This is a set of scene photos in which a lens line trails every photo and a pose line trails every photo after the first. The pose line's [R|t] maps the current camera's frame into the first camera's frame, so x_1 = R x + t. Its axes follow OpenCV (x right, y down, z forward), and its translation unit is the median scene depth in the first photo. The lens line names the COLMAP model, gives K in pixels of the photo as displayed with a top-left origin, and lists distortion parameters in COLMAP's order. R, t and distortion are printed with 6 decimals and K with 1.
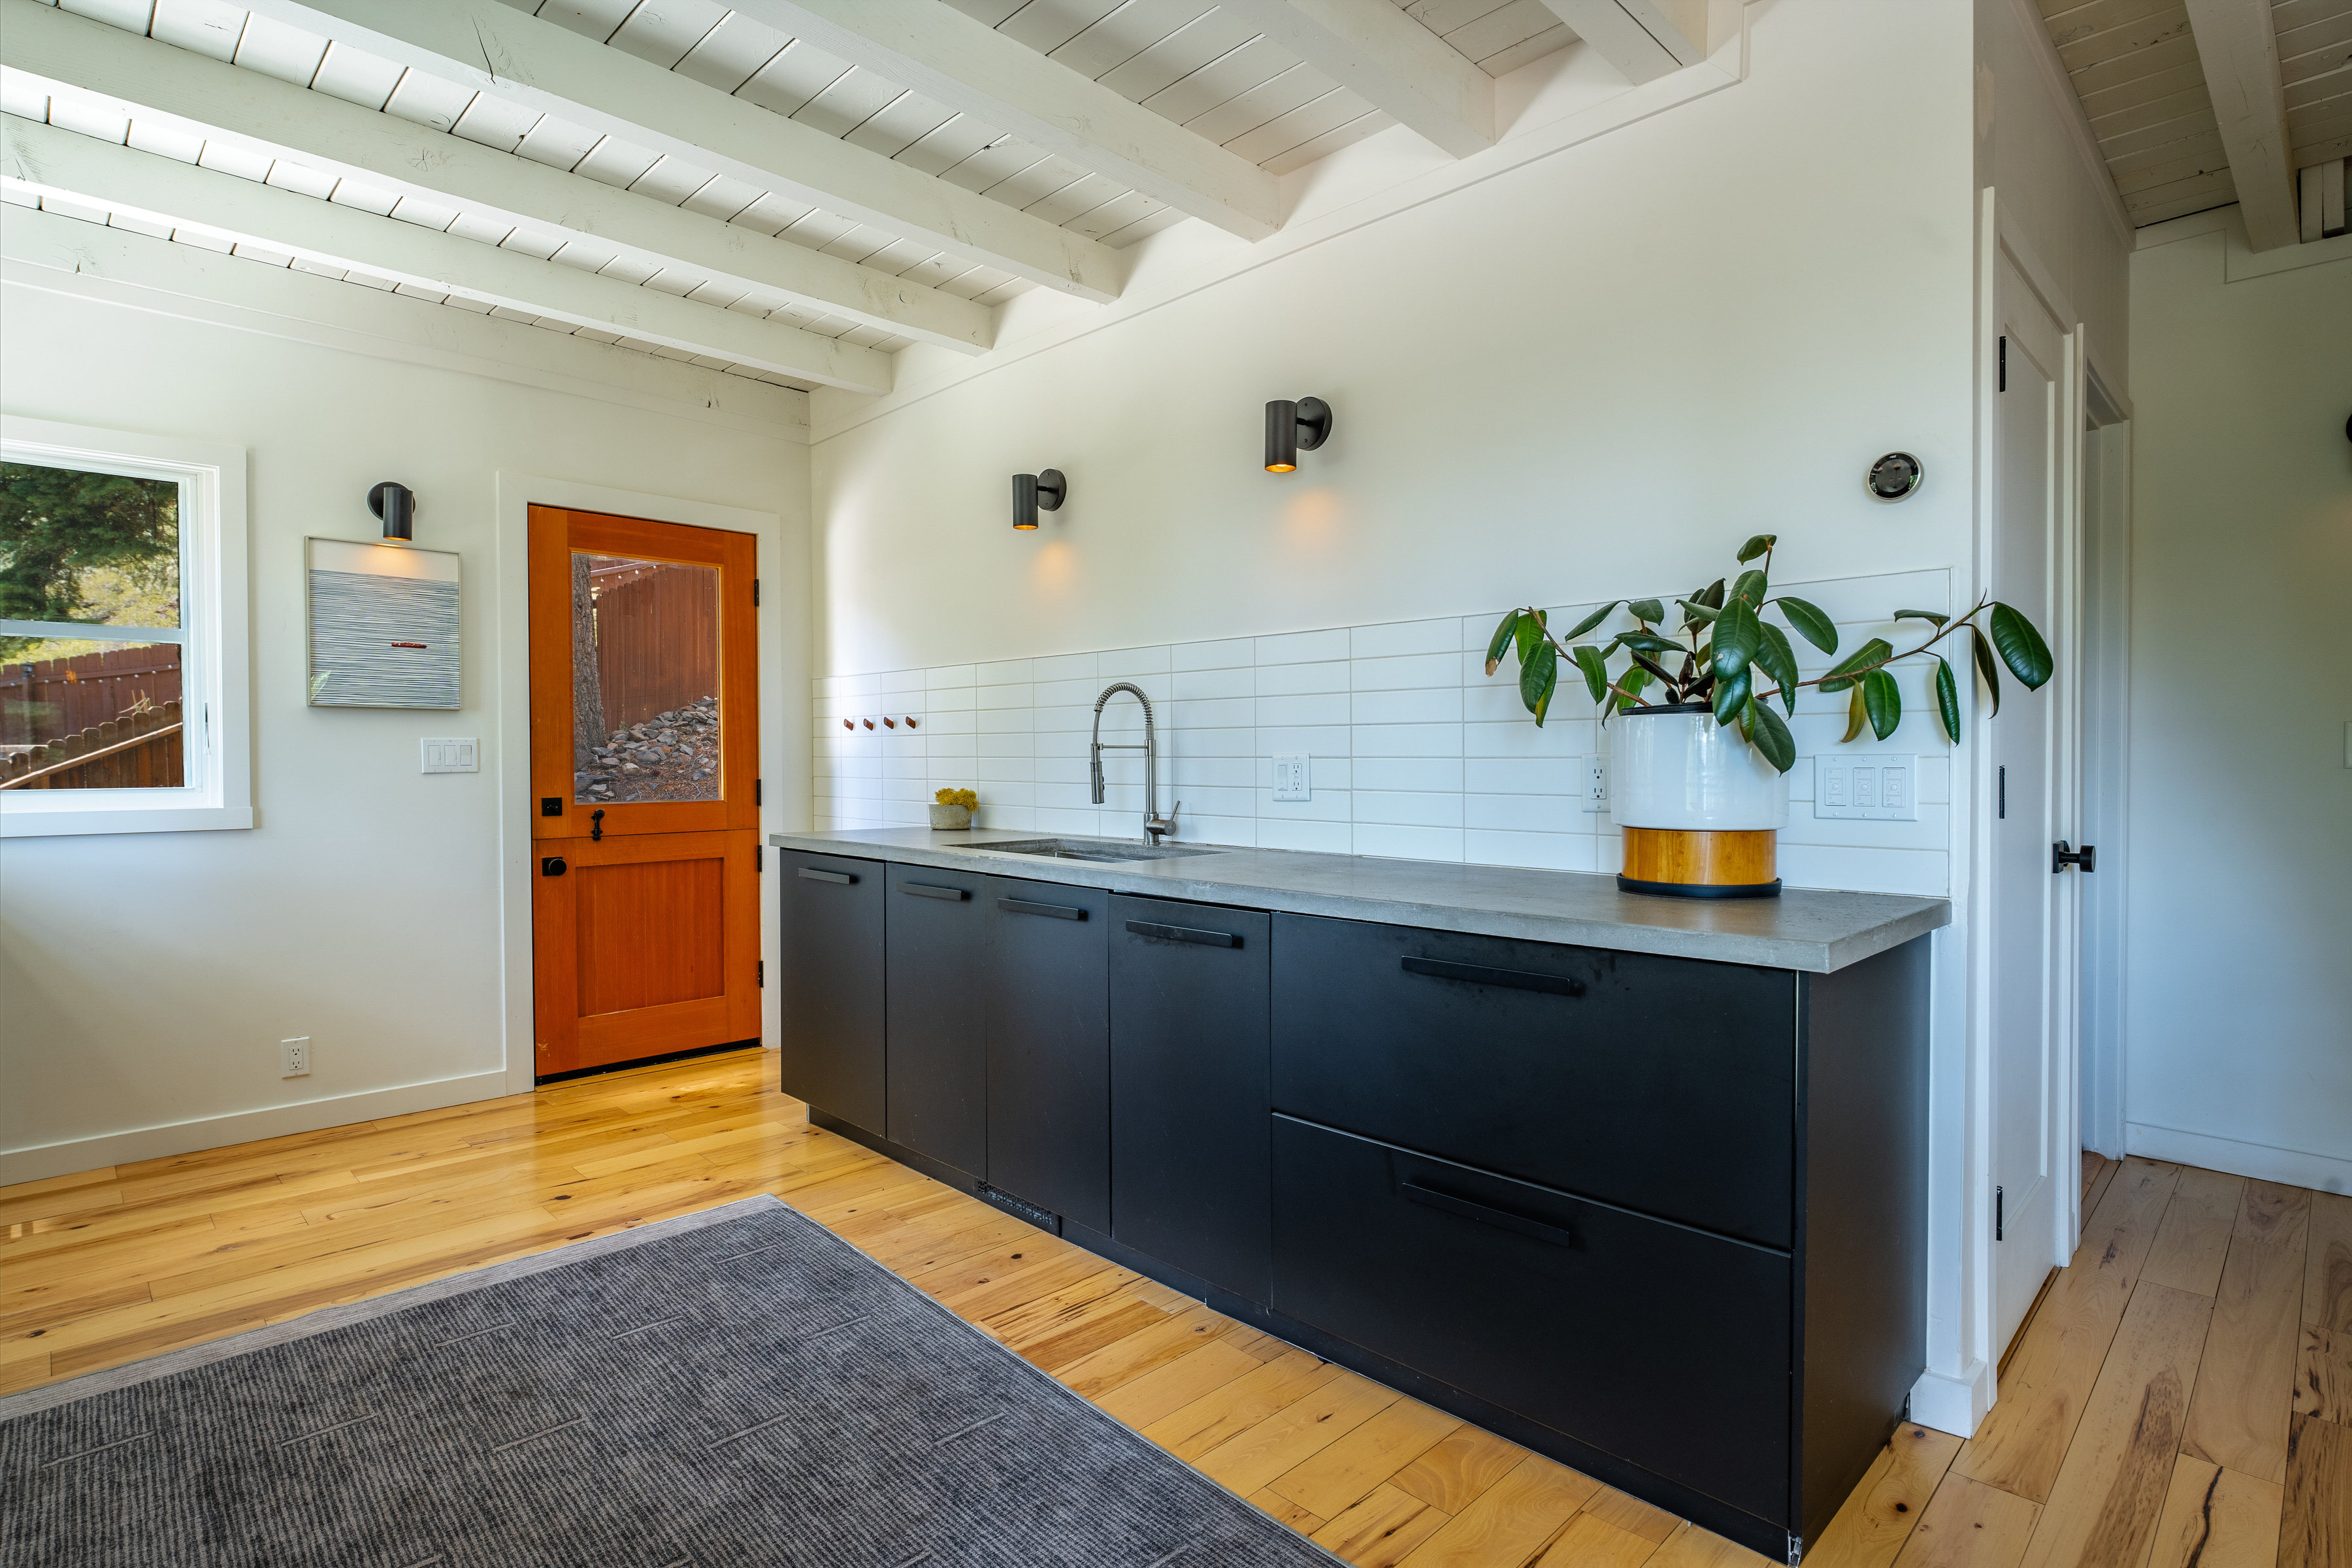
lens RADIAL K [[1177.3, 0, 1176.0], [0, 1177.3, 784.0], [0, 0, 1]] dist [-0.005915, 0.000093]
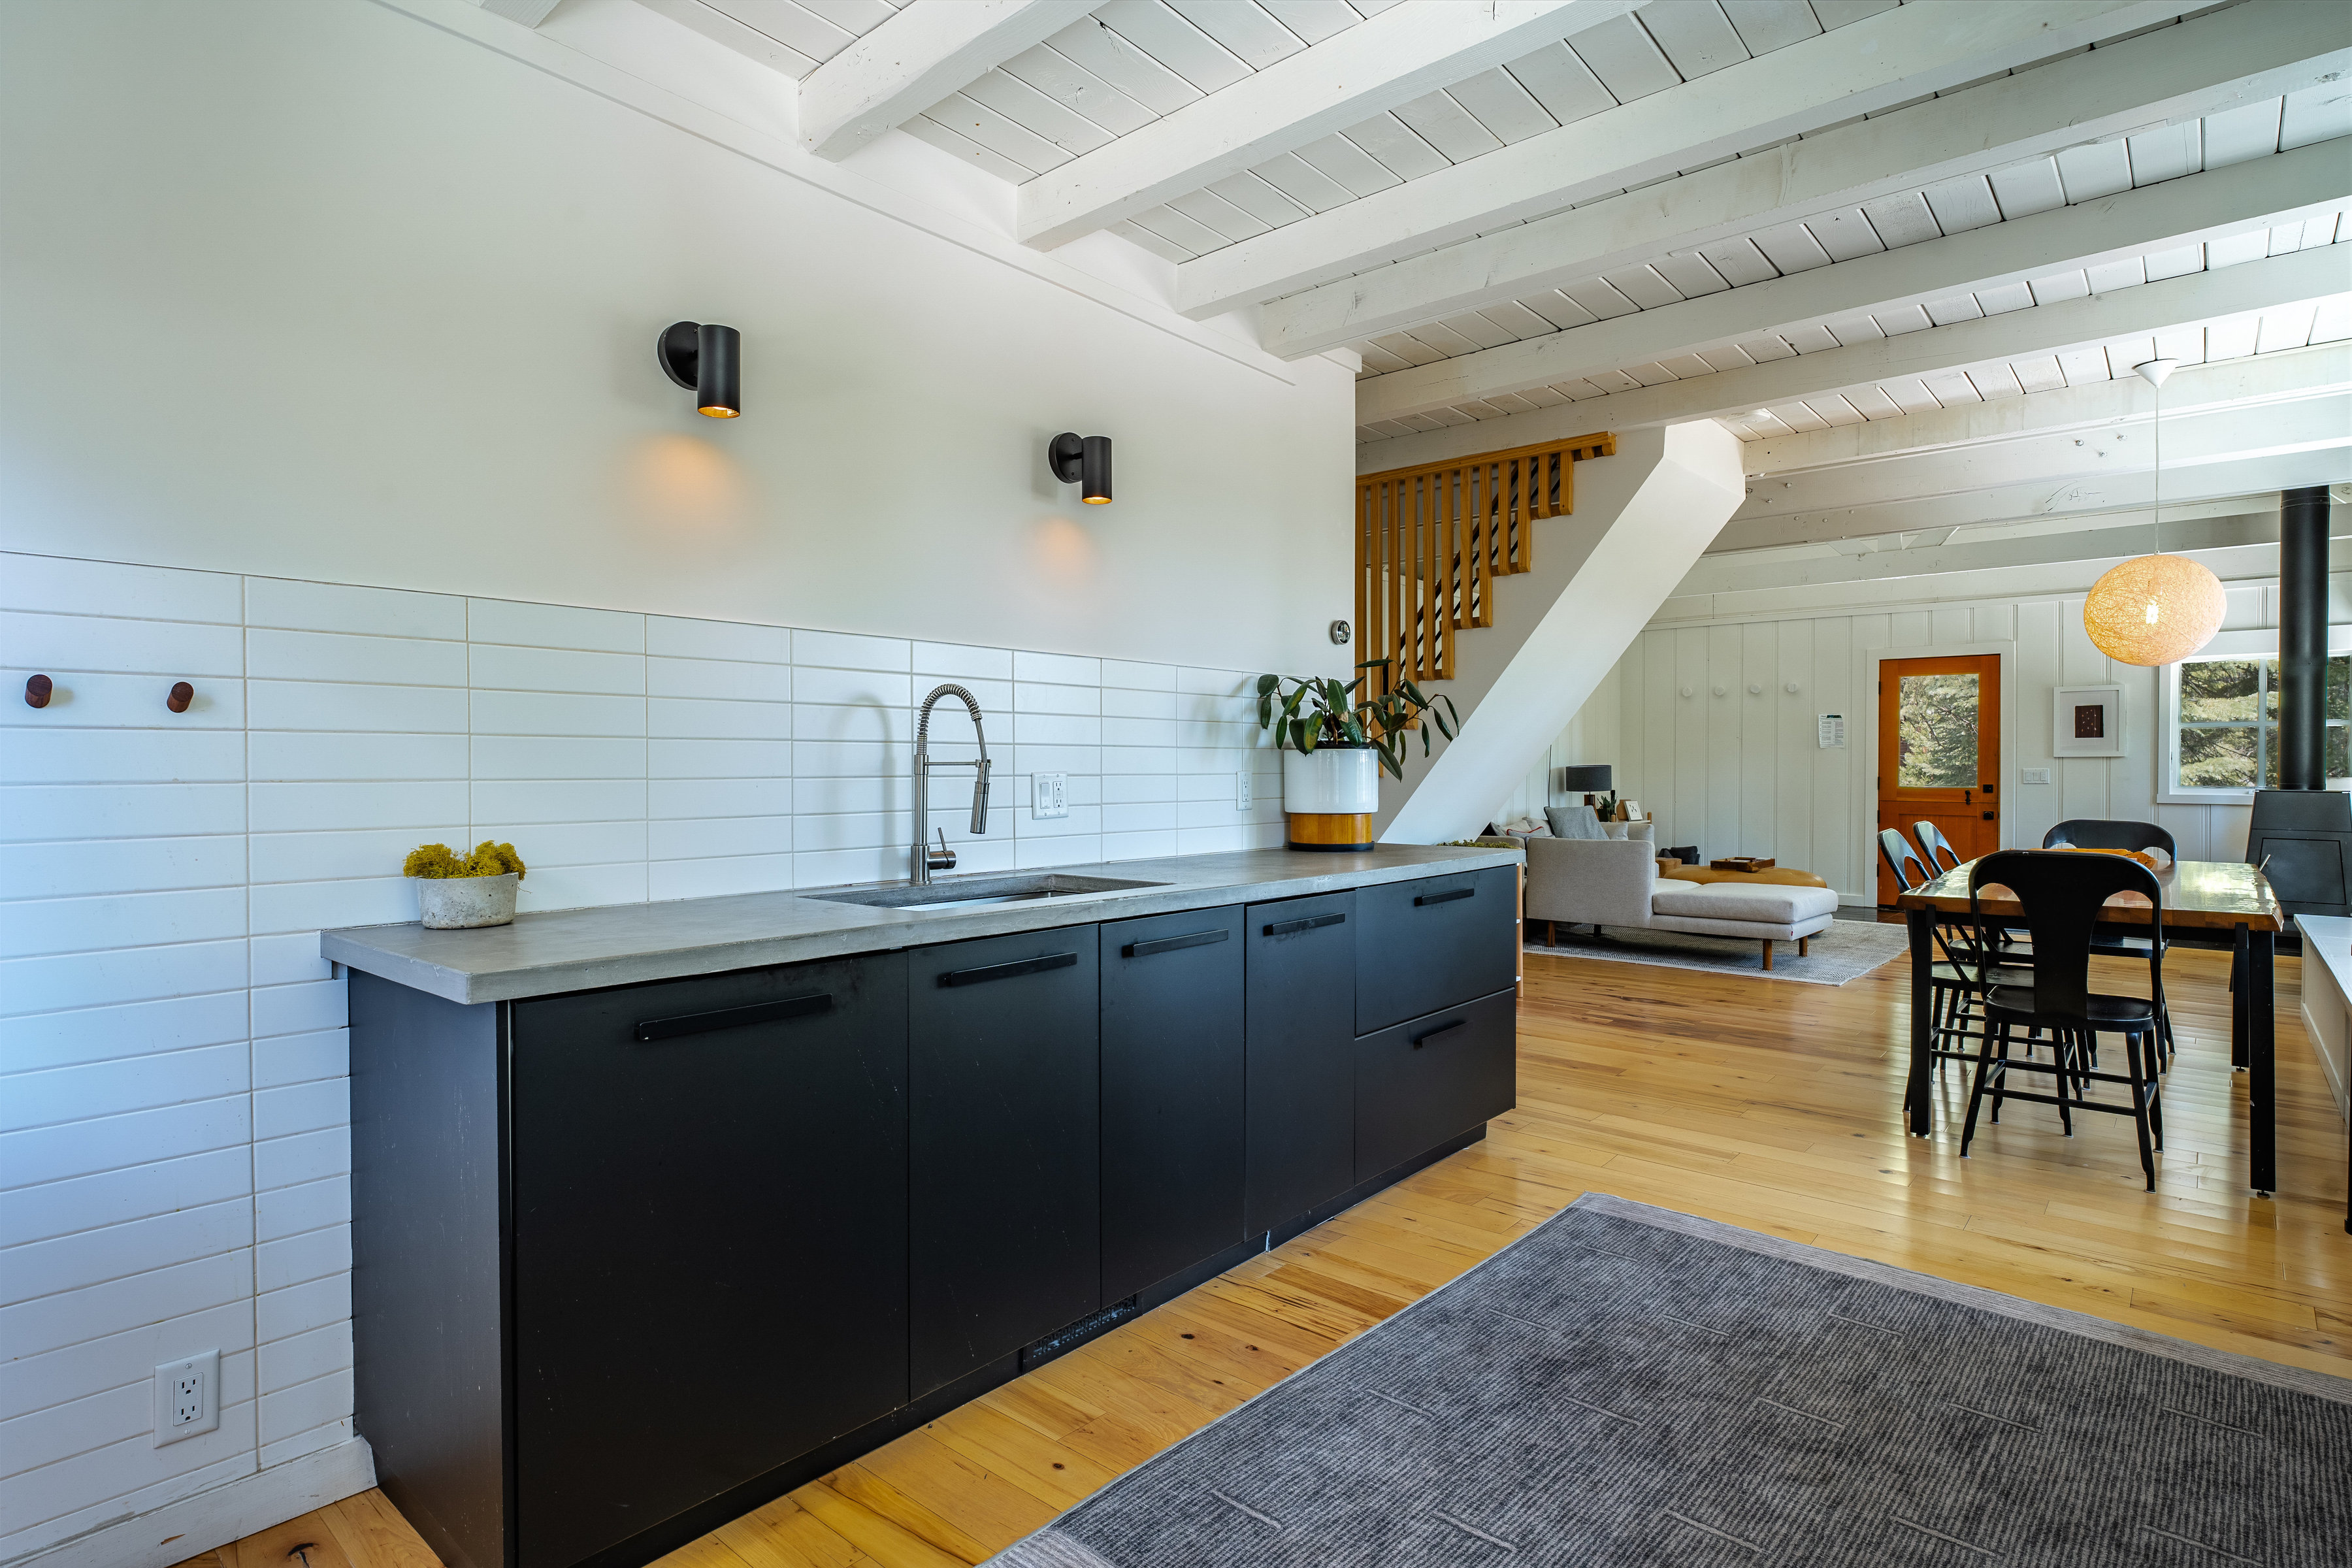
lens RADIAL K [[1200.5, 0, 1169.7], [0, 1200.5, 781.9], [0, 0, 1]] dist [-0.003191, -0.000649]
pose [[-0.077299, -0.008912, 0.996968, -0.924919], [0.028412, 0.999534, 0.011138, -0.024700], [-0.996603, 0.029186, -0.077010, 0.958292]]
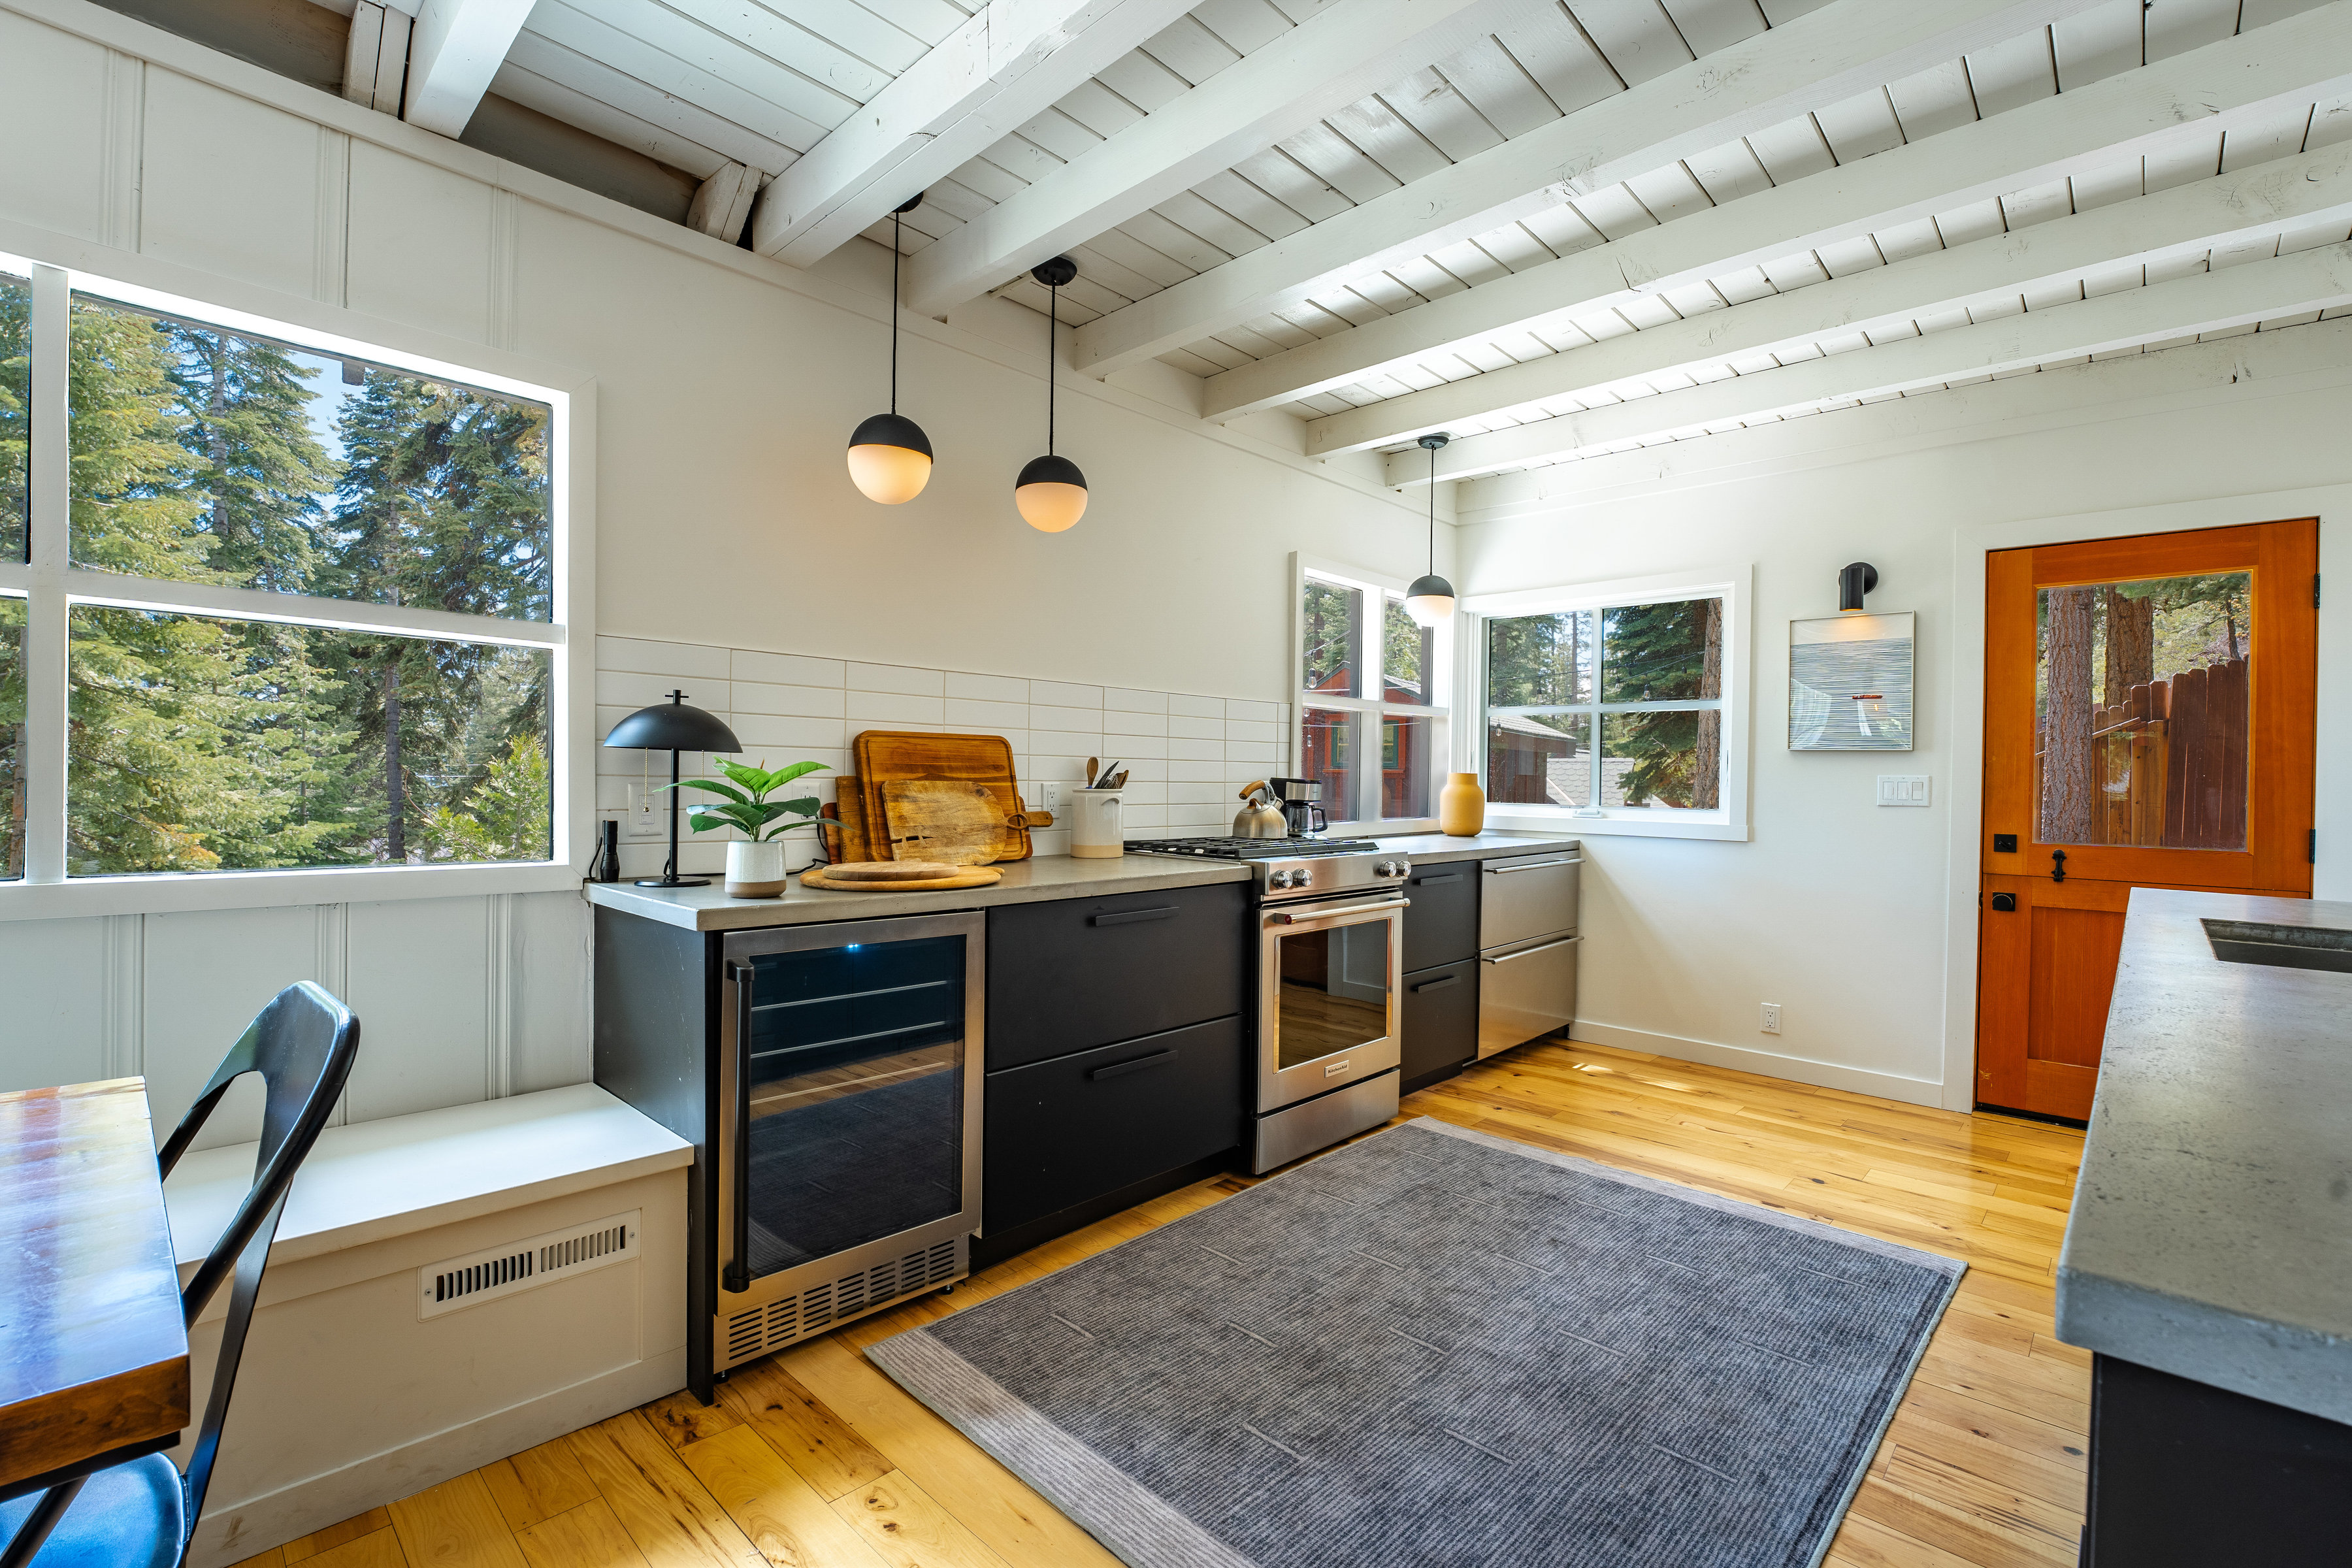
lens RADIAL K [[1038.2, 0, 1170.6], [0, 1038.2, 786.8], [0, 0, 1]] dist [-0.018094, -0.000071]
pose [[0.031527, 0.010990, -0.999442, 0.449260], [-0.041108, 0.999108, 0.009690, -0.010982], [0.998657, 0.040780, 0.031951, 0.334786]]
